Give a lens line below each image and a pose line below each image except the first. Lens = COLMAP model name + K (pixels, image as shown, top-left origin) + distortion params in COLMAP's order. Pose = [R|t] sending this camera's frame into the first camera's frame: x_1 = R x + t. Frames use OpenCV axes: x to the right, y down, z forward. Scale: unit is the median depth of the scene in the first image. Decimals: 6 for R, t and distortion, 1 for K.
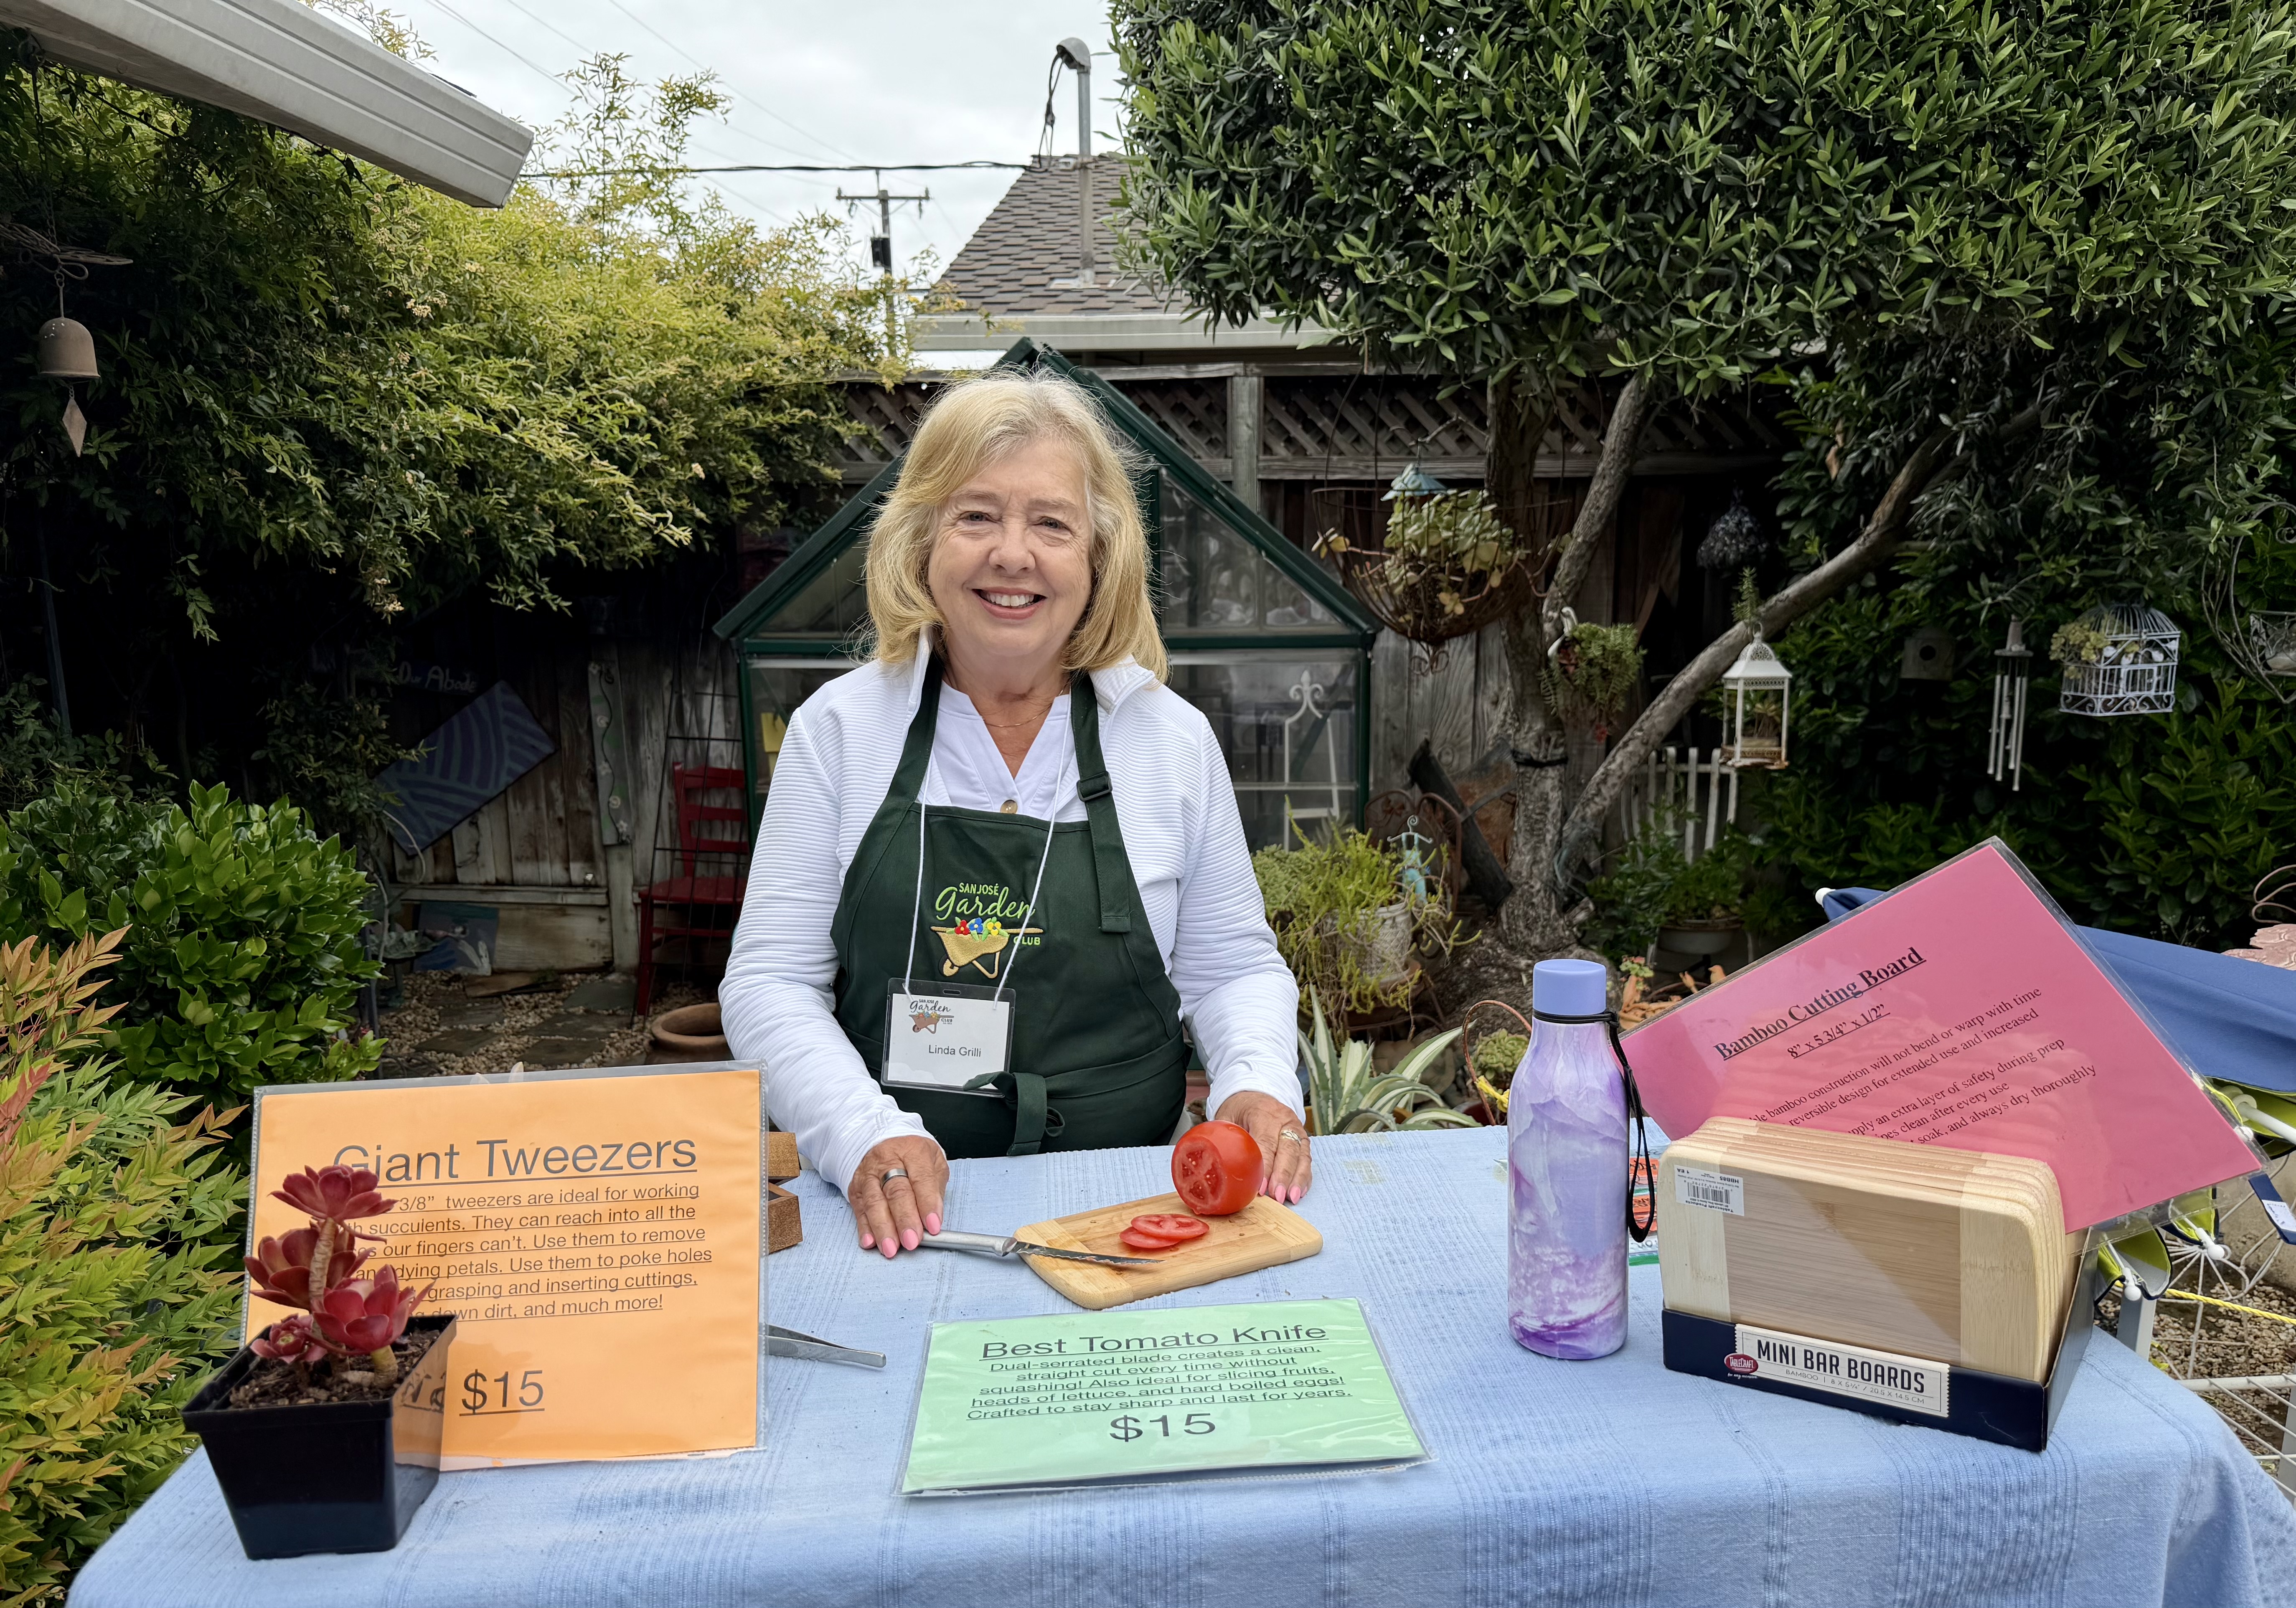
lens RADIAL K [[1689.3, 0, 1181.4], [0, 1689.3, 901.9], [0, 0, 1]] dist [0.013346, -0.029887]
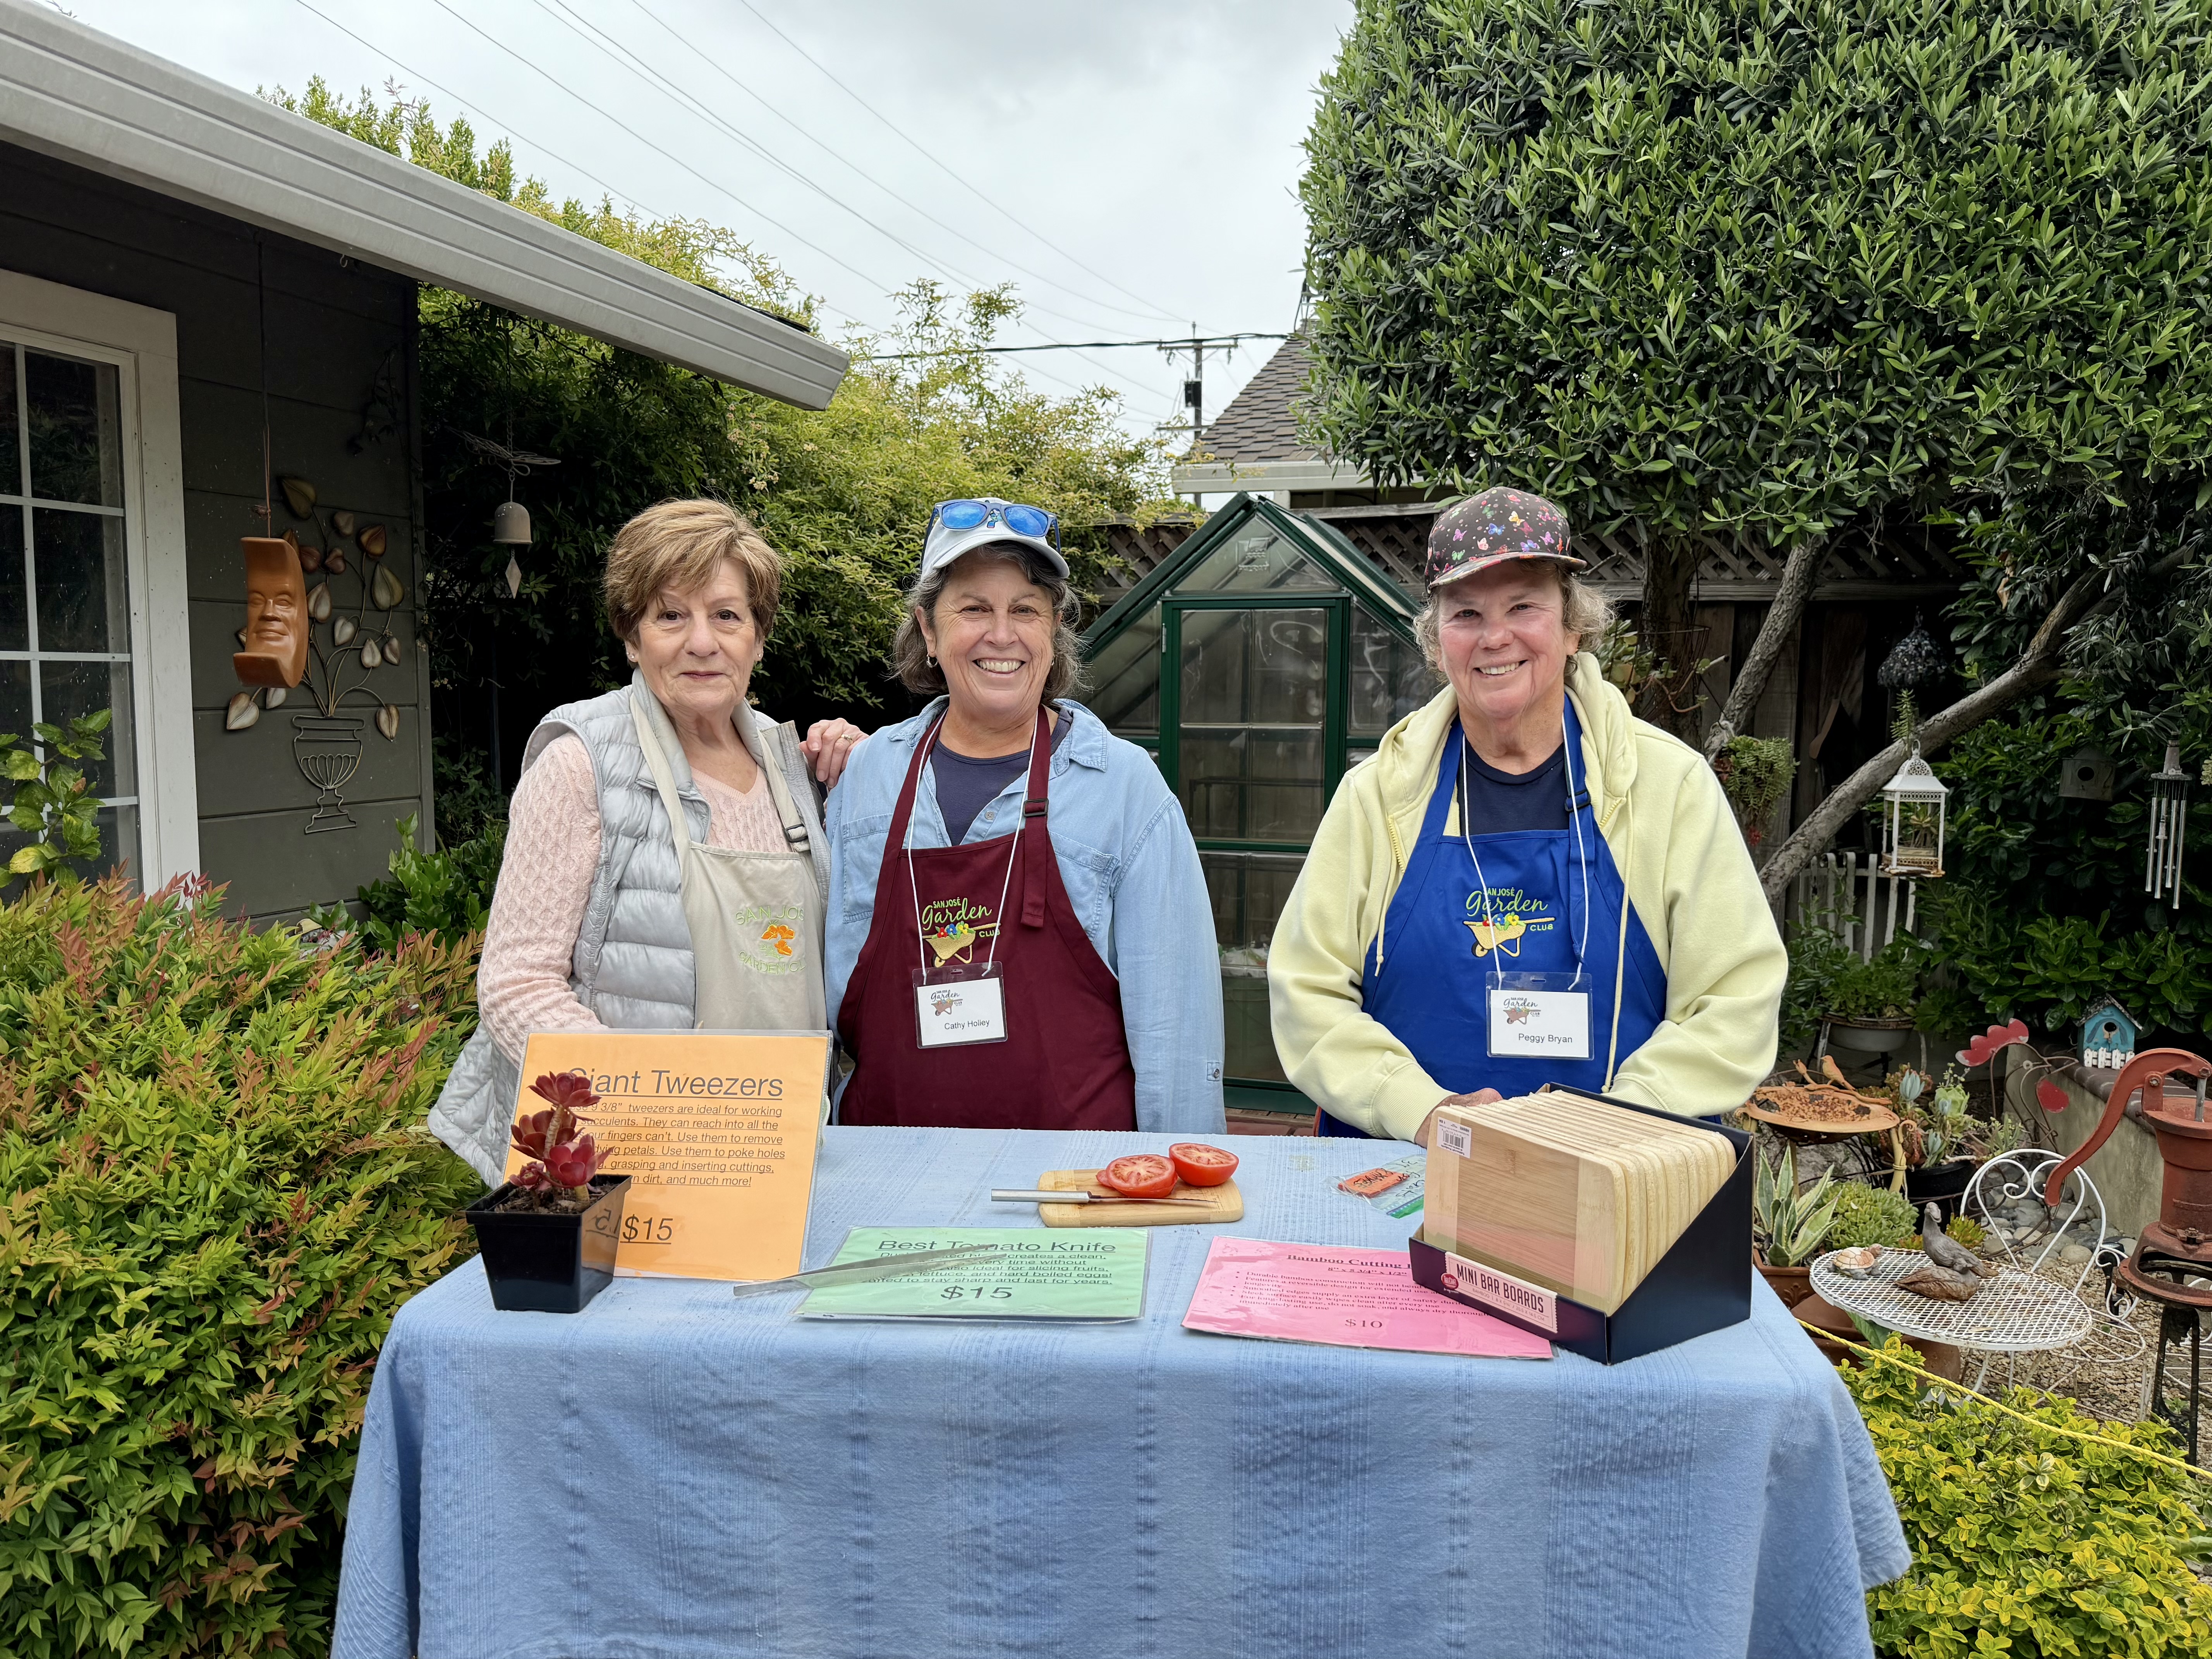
lens RADIAL K [[1578.5, 0, 1106.4], [0, 1578.5, 829.5], [0, 0, 1]] dist [-0.005053, -0.012801]
pose [[0.973676, 0.037441, -0.224840, 0.104763], [-0.057661, 0.994792, -0.084045, 0.006338], [0.220522, 0.094797, 0.970764, -0.117999]]
